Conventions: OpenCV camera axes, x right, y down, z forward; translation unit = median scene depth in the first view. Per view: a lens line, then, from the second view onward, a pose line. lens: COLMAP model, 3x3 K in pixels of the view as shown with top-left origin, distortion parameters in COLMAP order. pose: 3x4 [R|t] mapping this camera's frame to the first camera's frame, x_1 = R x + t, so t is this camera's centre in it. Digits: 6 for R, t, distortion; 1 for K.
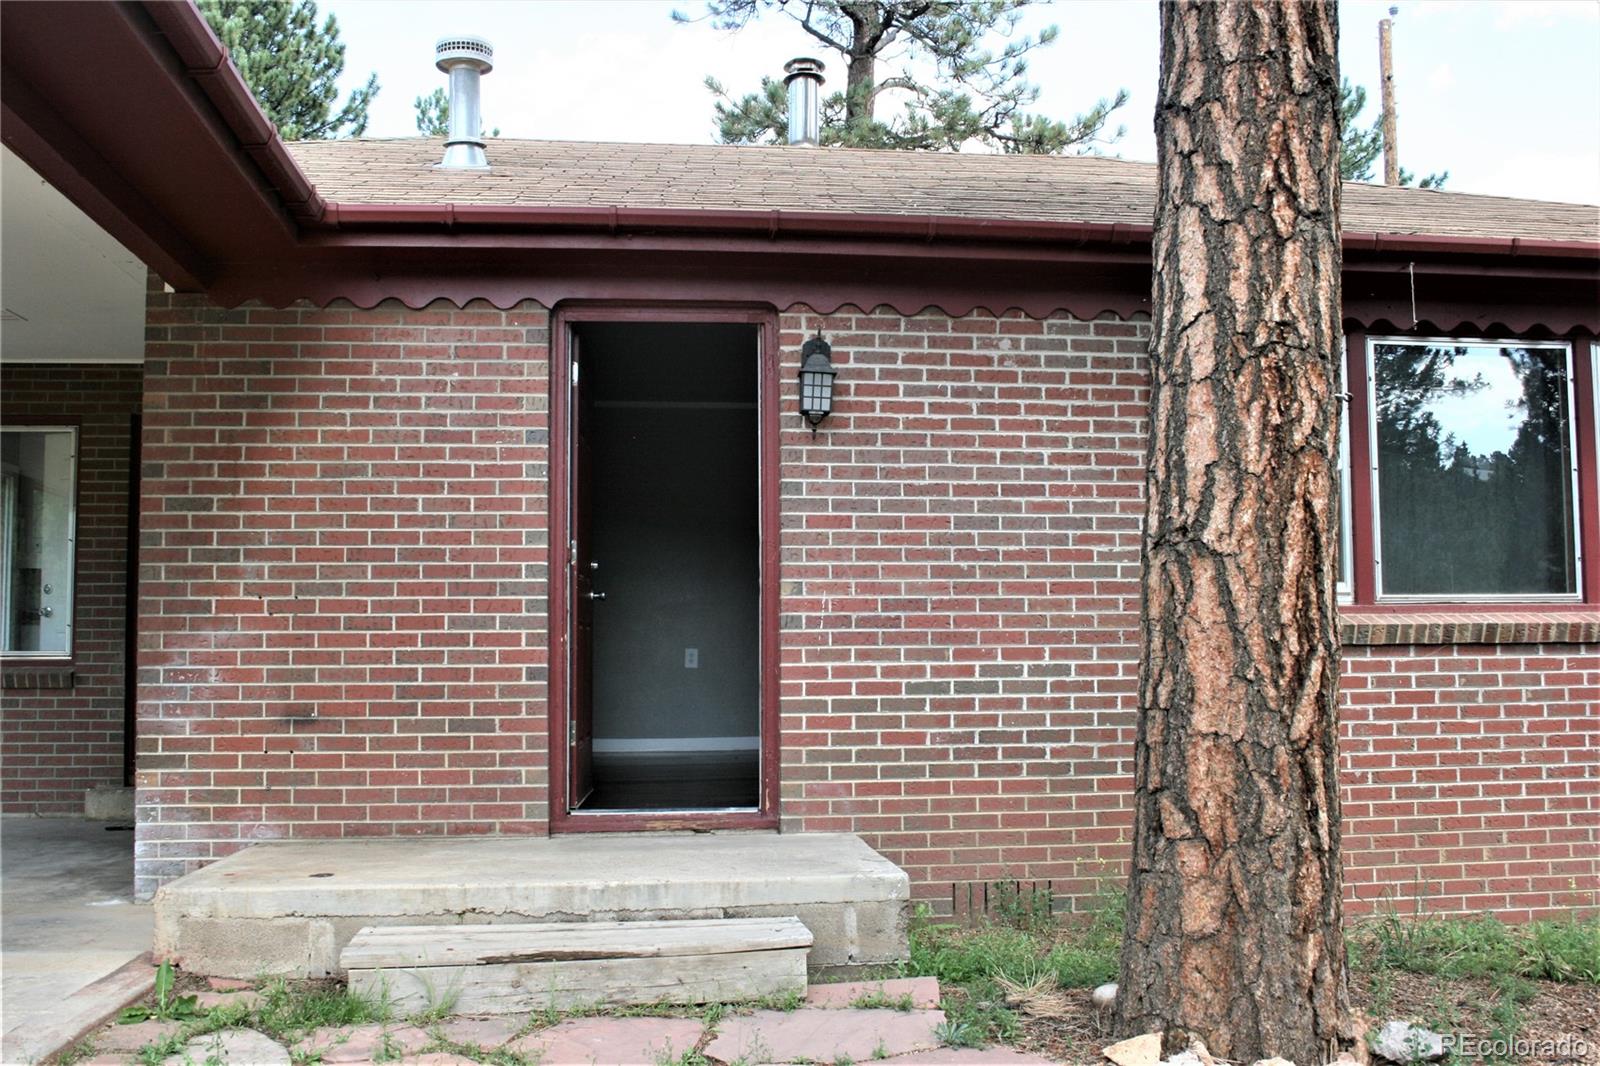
lens RADIAL K [[1507.5, 0, 794.7], [0, 1507.5, 542.3], [0, 0, 1]] dist [-0.145045, 0.163692]
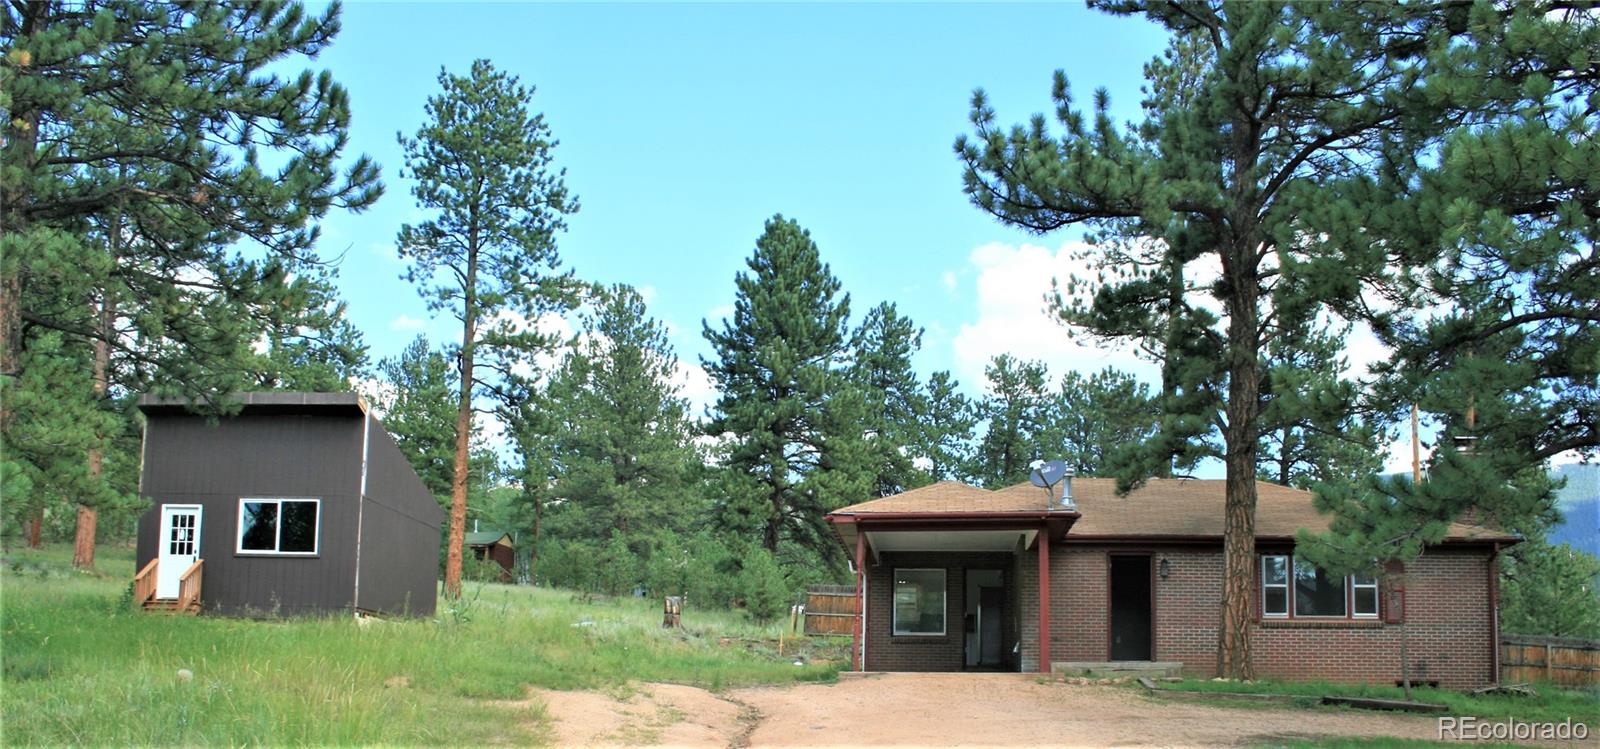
lens RADIAL K [[1490.8, 0, 773.2], [0, 1490.8, 548.1], [0, 0, 1]] dist [-0.173896, 0.164411]
pose [[0.976693, -0.000562, -0.214640, -0.187408], [-0.007266, 0.999337, -0.035680, 0.001055], [0.214517, 0.036408, 0.976041, -3.684604]]
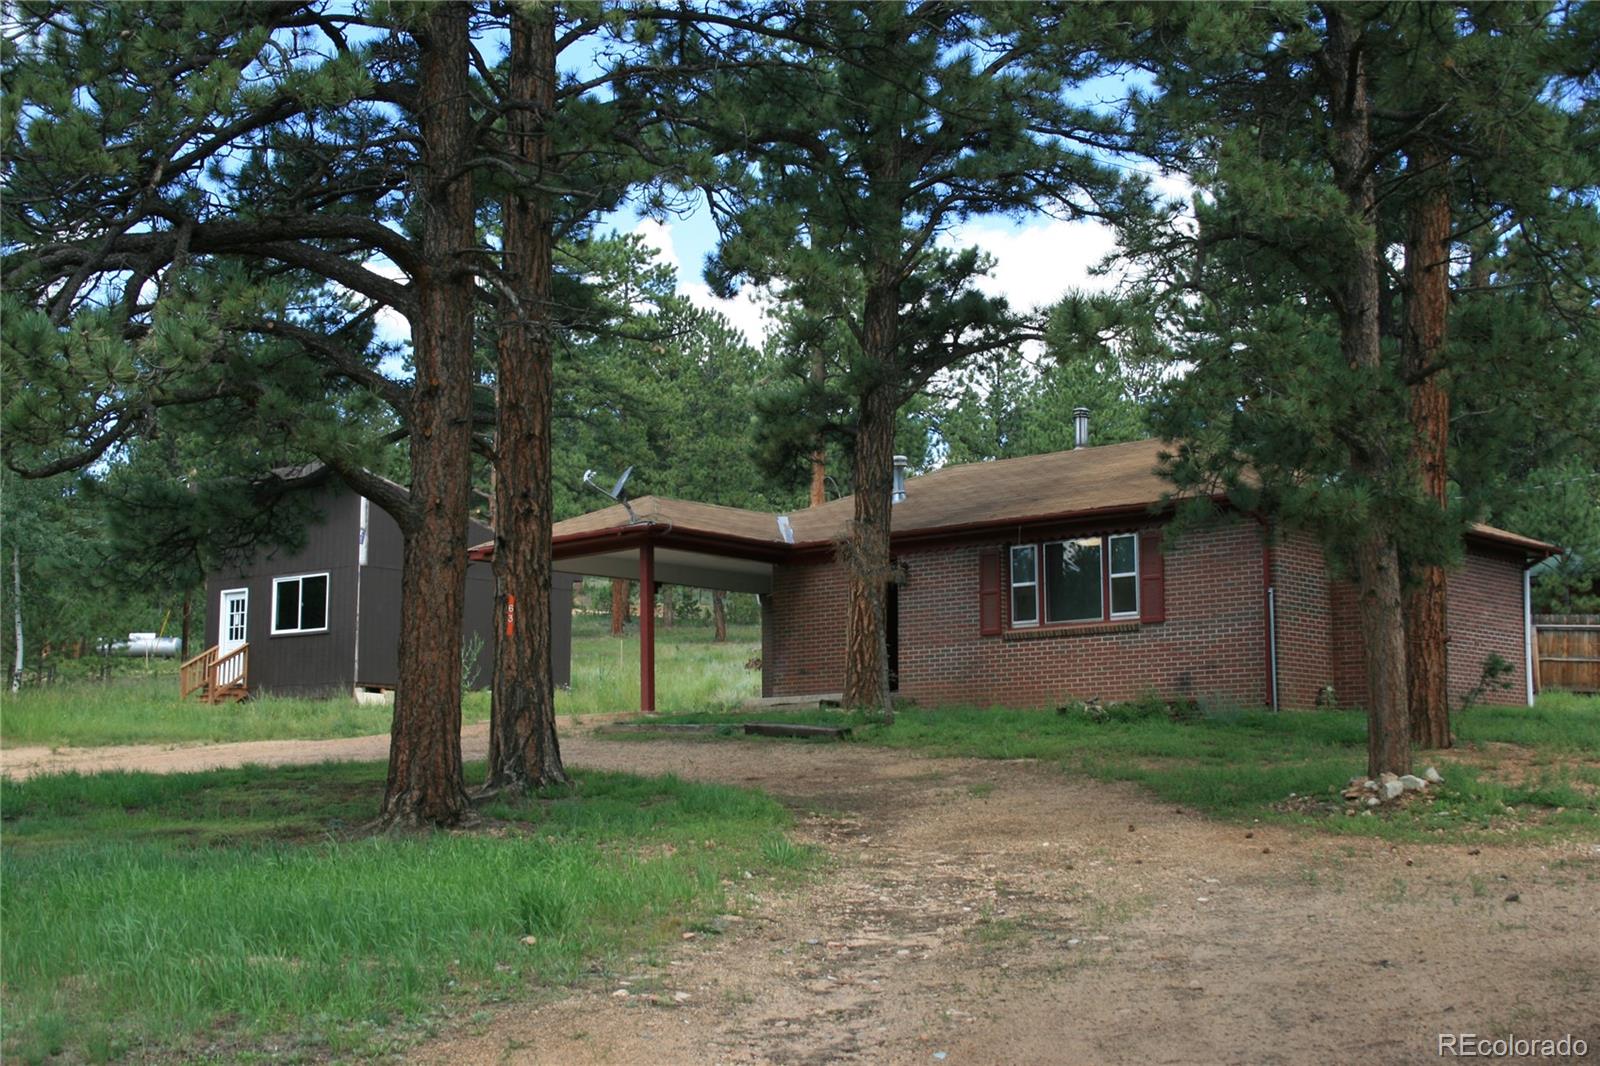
lens RADIAL K [[2219.5, 0, 800.0], [0, 2219.5, 533.0], [0, 0, 1]] dist [-0.019141, -0.003682]
pose [[0.667958, -0.094821, -0.738134, 3.834210], [0.052859, 0.995390, -0.080035, 0.211636], [0.742320, 0.014443, 0.669890, -2.802664]]
